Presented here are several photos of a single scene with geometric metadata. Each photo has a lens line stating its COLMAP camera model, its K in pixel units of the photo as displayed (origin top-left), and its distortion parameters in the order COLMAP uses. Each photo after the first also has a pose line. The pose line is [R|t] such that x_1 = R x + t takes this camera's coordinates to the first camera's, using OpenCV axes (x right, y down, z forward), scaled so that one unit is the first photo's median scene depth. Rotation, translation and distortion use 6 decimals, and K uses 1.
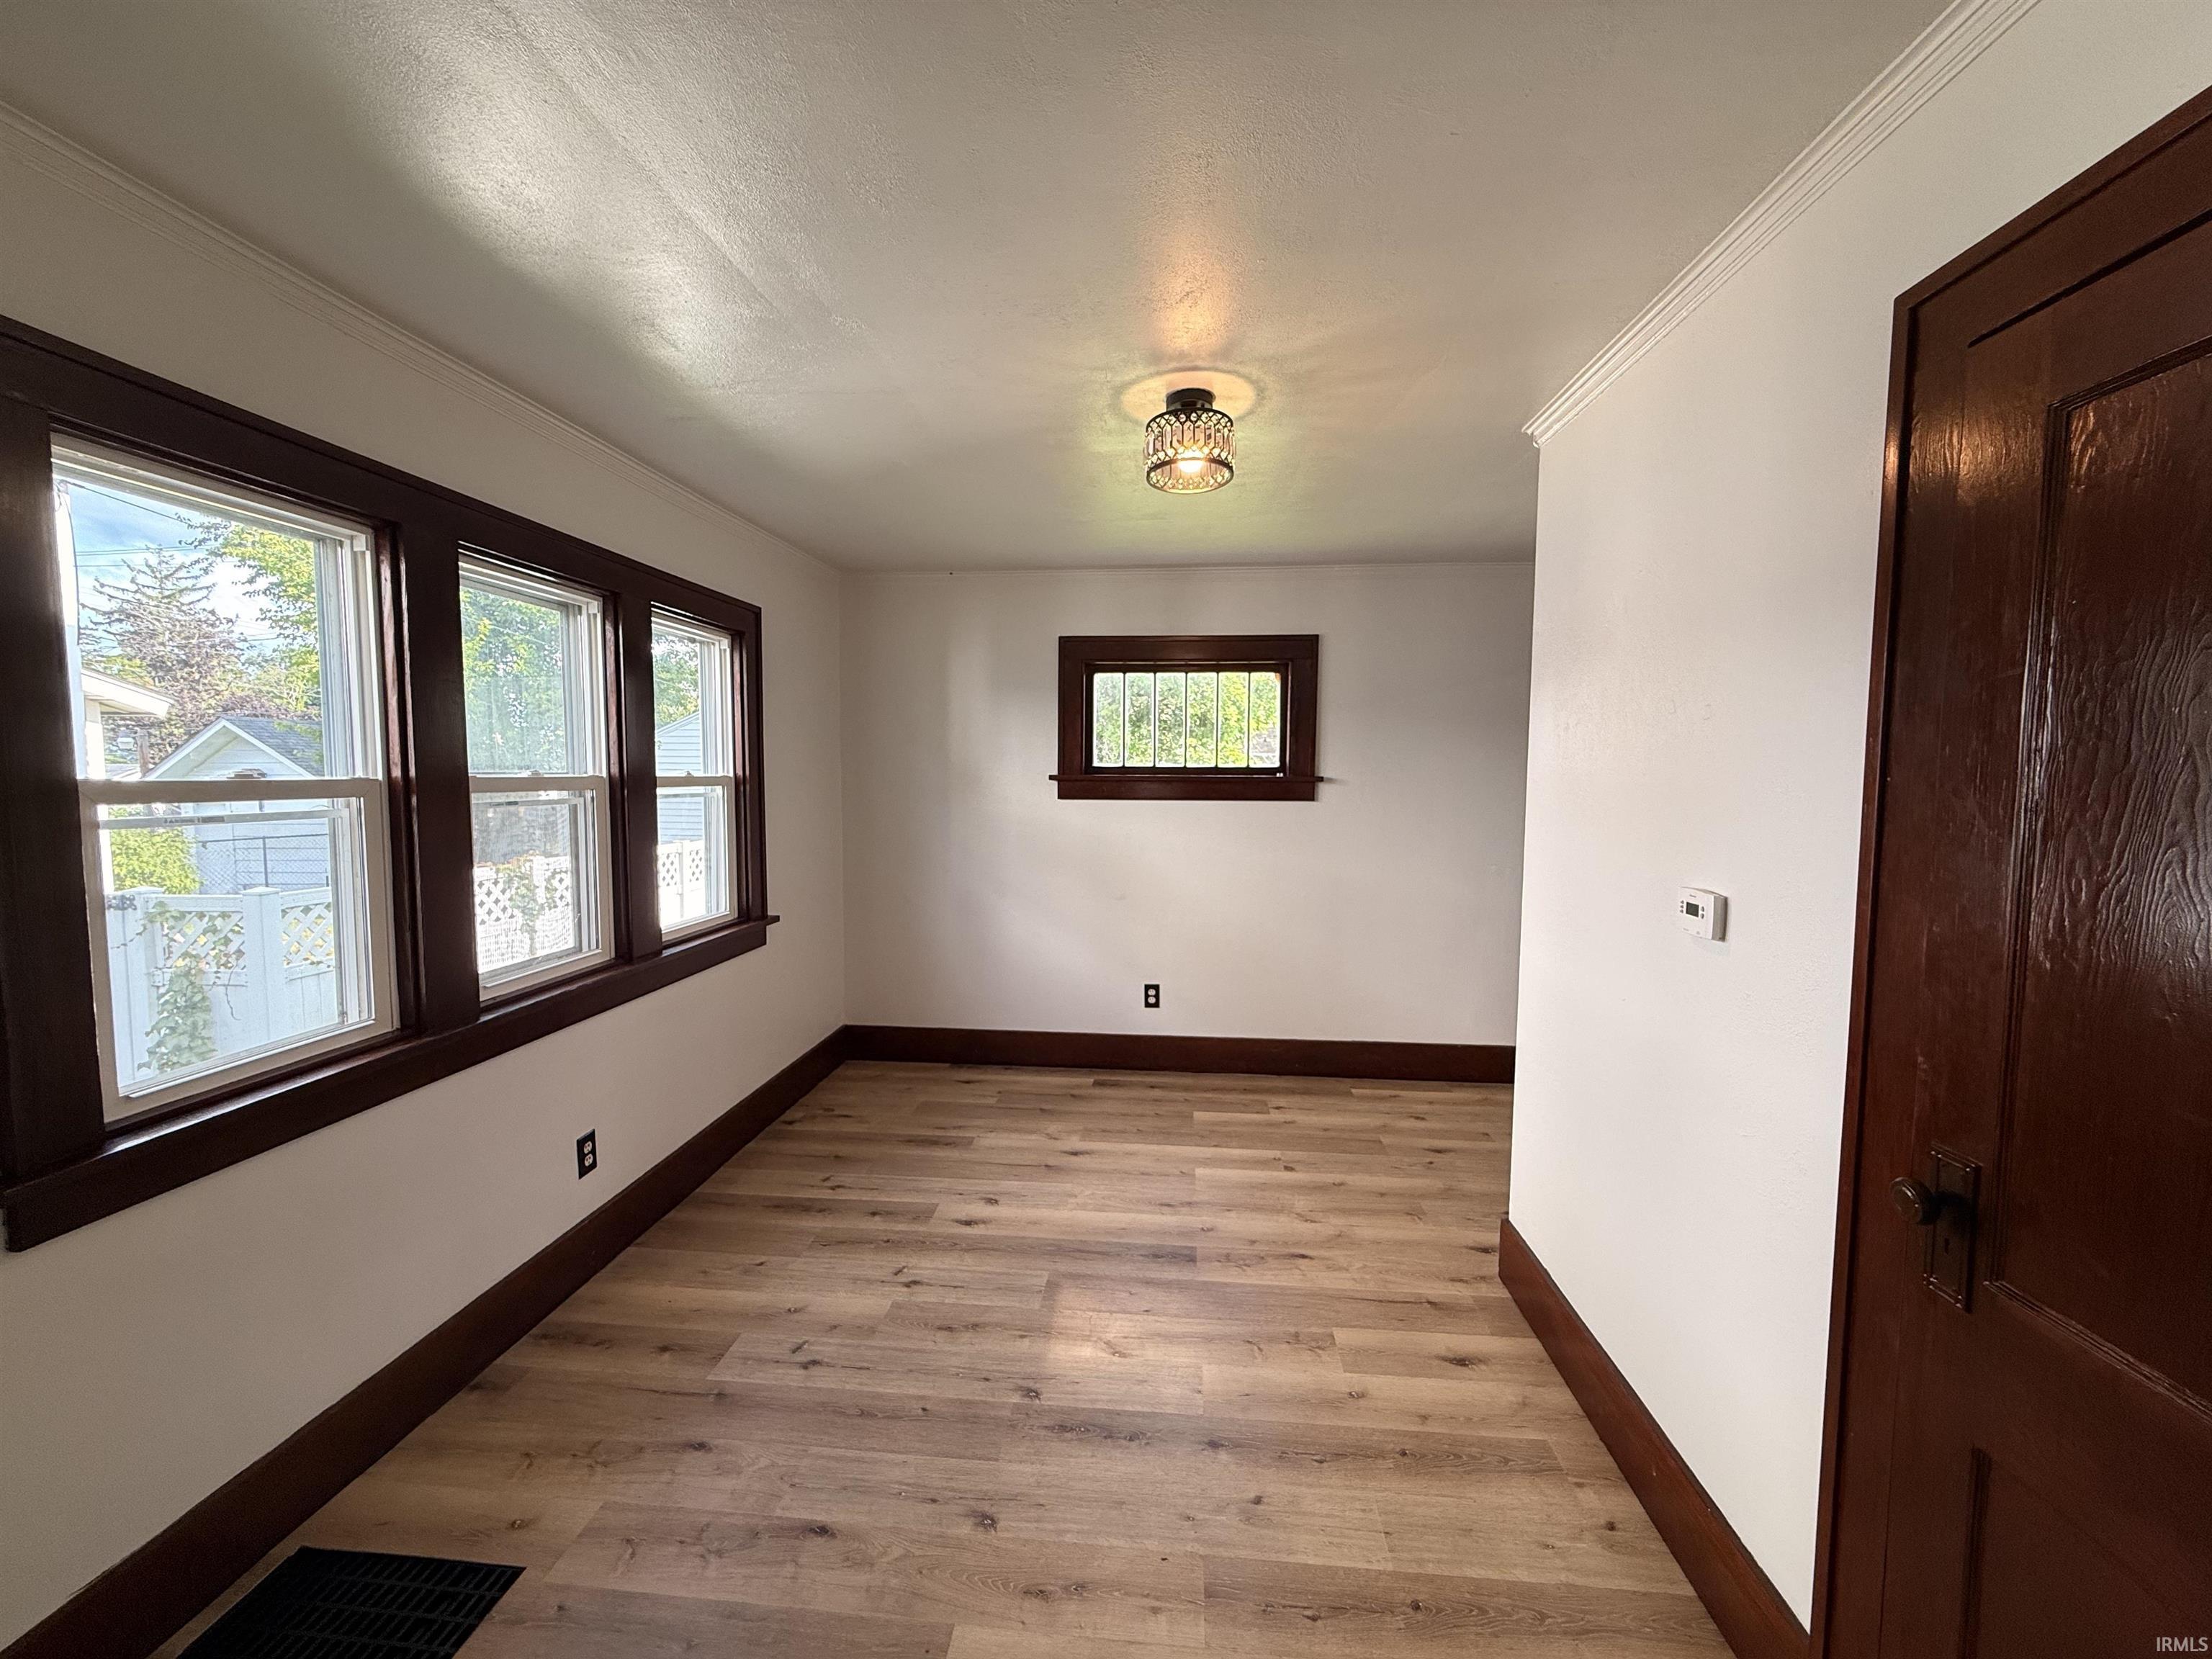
lens RADIAL K [[874.9, 0, 1103.3], [0, 874.9, 834.9], [0, 0, 1]] dist [-0.000996, -0.000137]
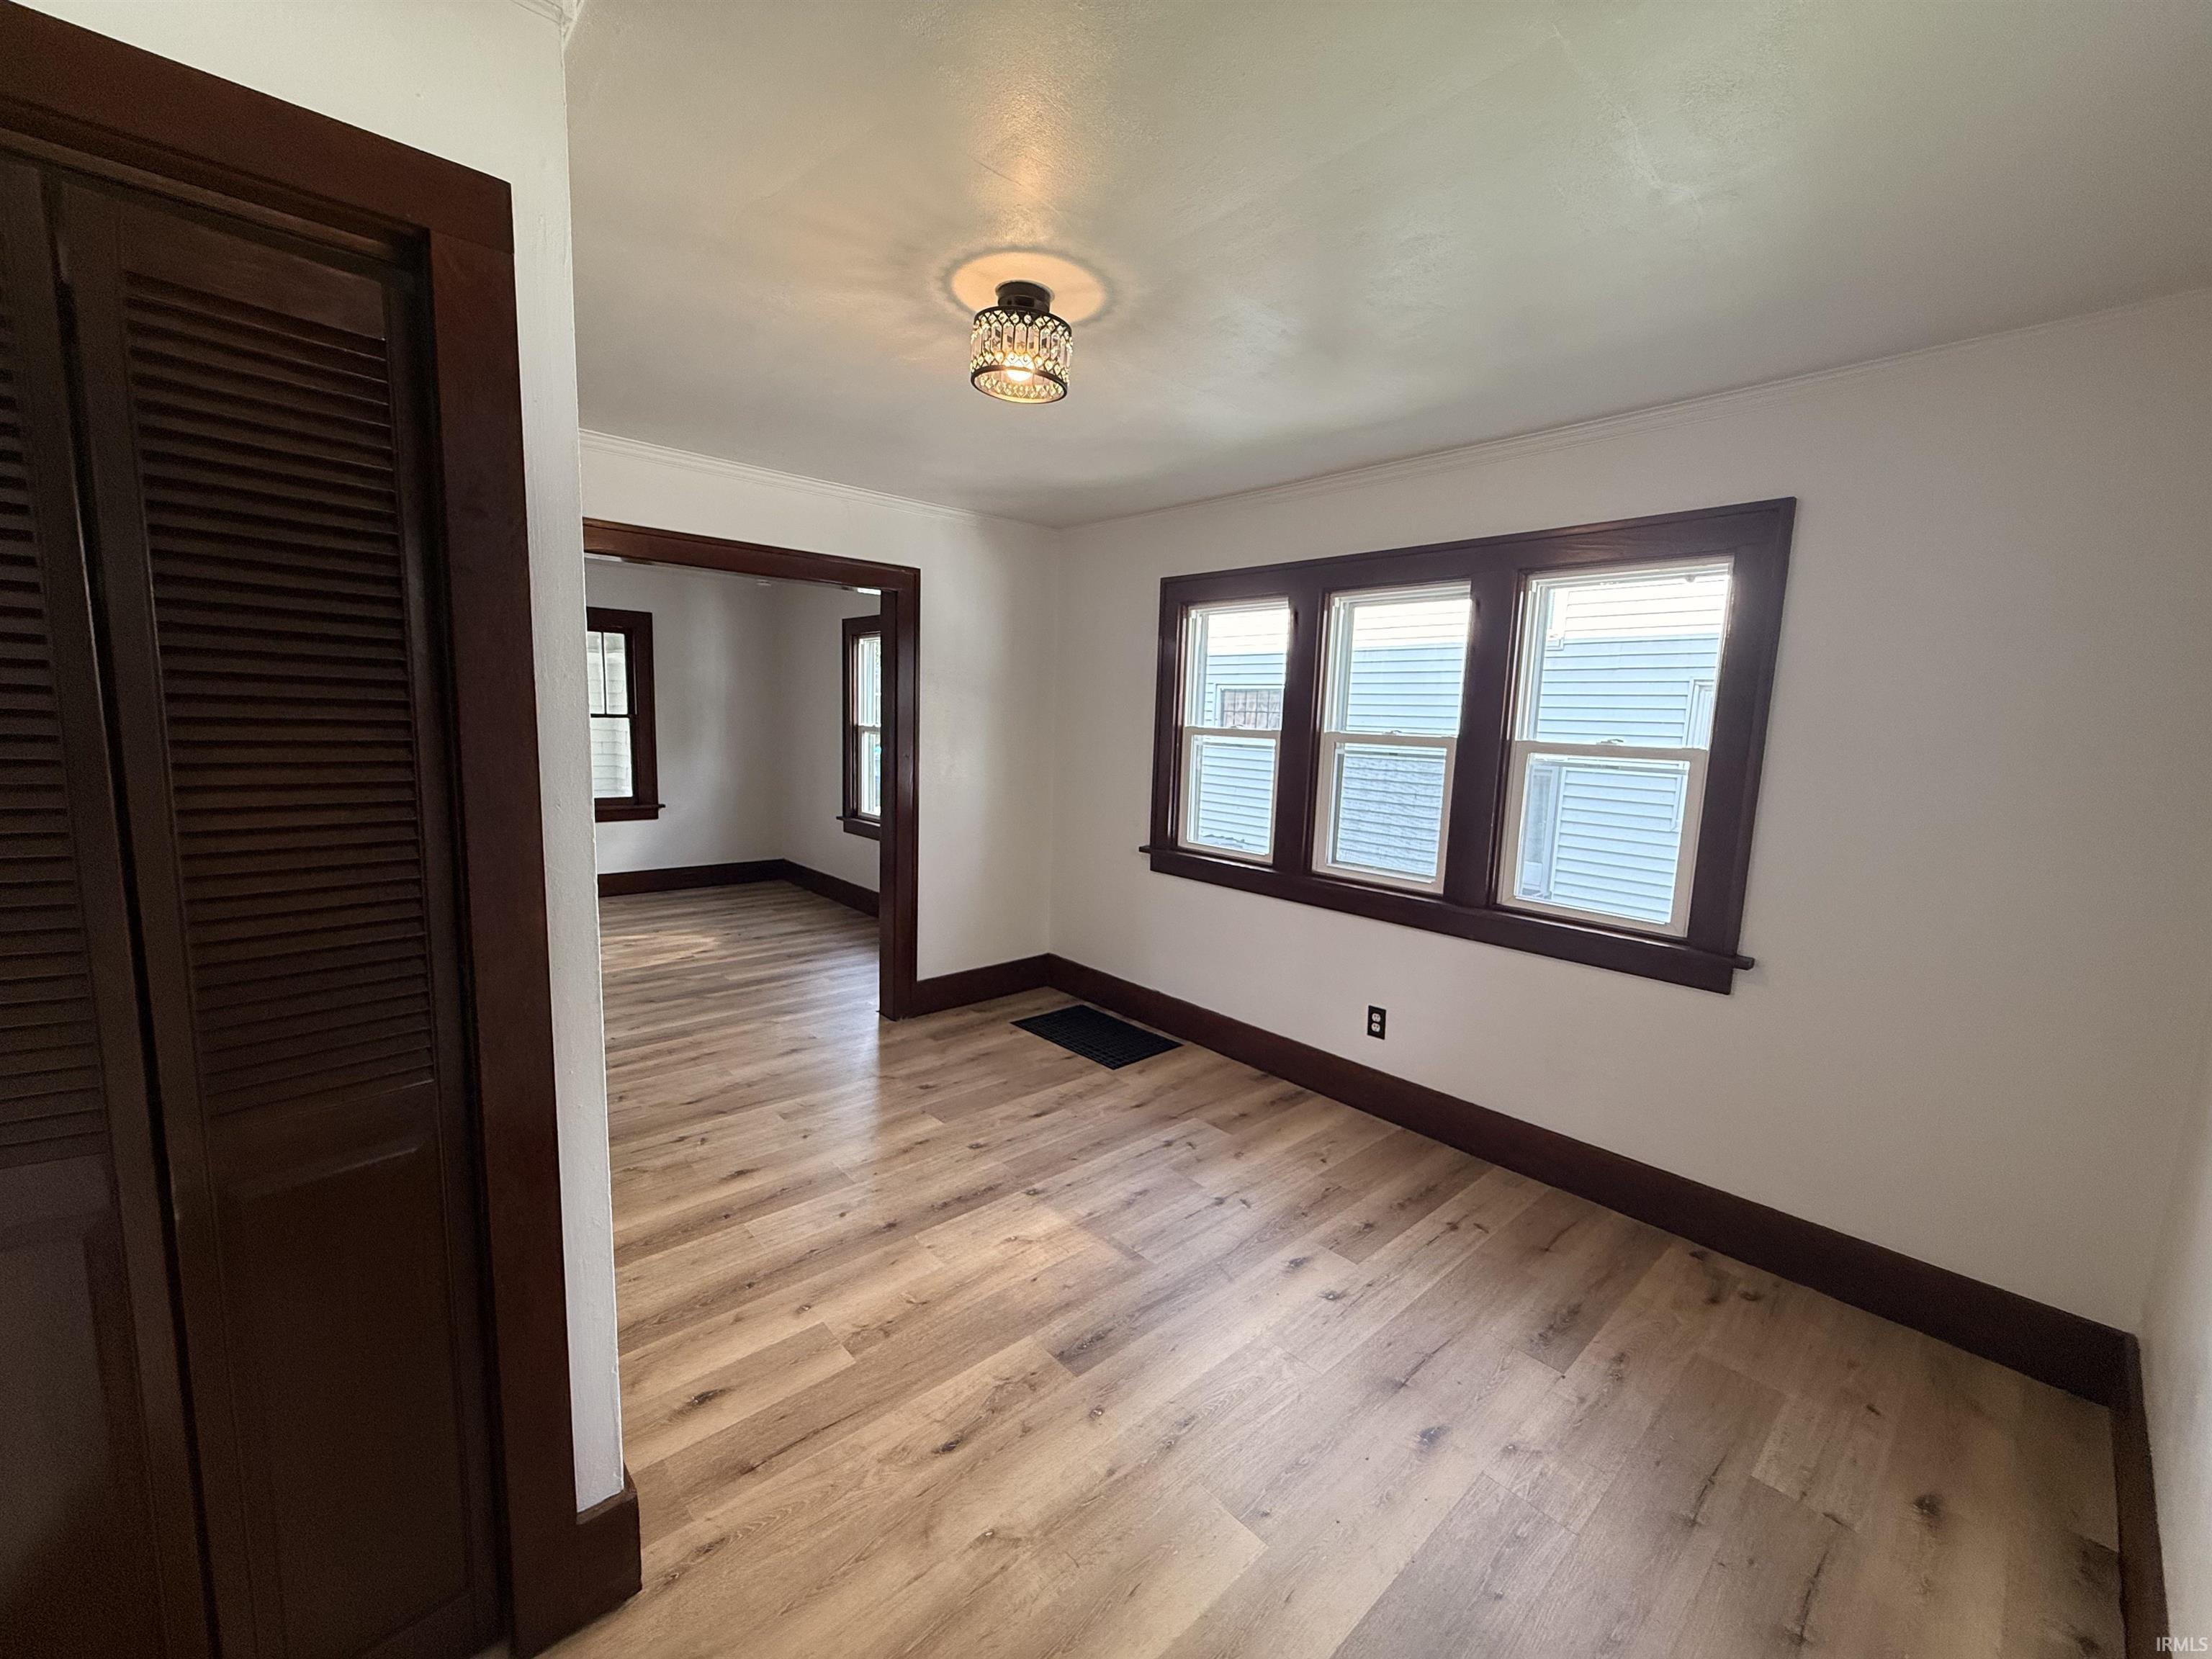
lens RADIAL K [[874.9, 0, 1103.3], [0, 874.9, 834.9], [0, 0, 1]] dist [-0.000996, -0.000137]
pose [[-0.675126, 0.070527, -0.734324, 0.677411], [-0.092095, 0.979574, 0.178753, -0.116269], [0.731932, 0.188308, -0.654841, 1.607227]]
